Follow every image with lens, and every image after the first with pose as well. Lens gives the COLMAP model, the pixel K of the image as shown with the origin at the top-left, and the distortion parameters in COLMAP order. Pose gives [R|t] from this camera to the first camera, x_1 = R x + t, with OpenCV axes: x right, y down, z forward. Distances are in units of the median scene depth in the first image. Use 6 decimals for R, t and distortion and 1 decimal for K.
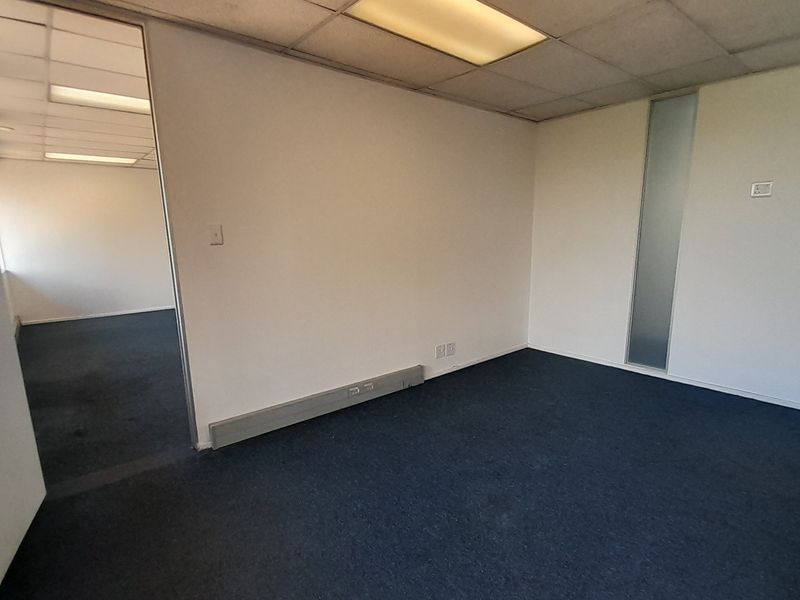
lens RADIAL K [[421.2, 0, 401.4], [0, 421.2, 314.3], [0, 0, 1]] dist [0.020541, -0.014080]
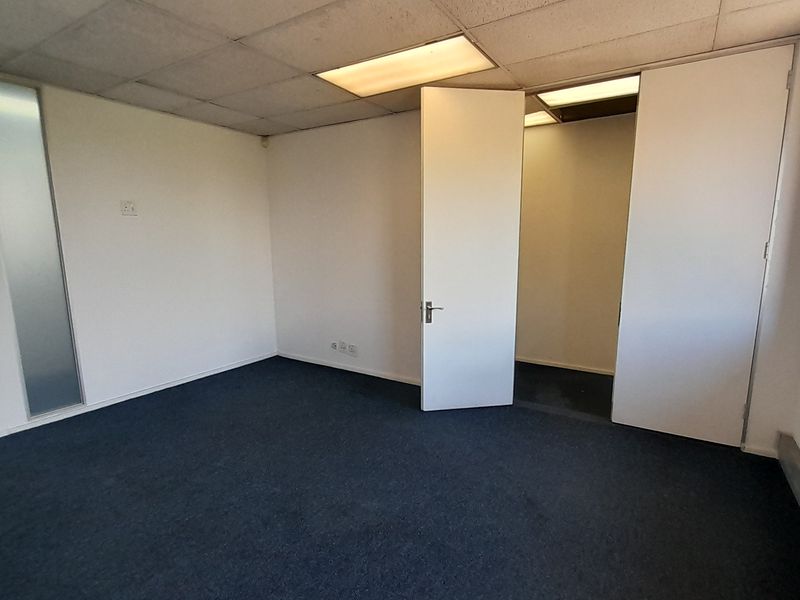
lens RADIAL K [[421.2, 0, 401.4], [0, 421.2, 314.3], [0, 0, 1]] dist [0.020541, -0.014080]
pose [[-0.295463, -0.148006, 0.943820, -0.375911], [0.193325, 0.958225, 0.210785, -0.101352], [-0.935589, 0.244743, -0.254507, 0.558905]]
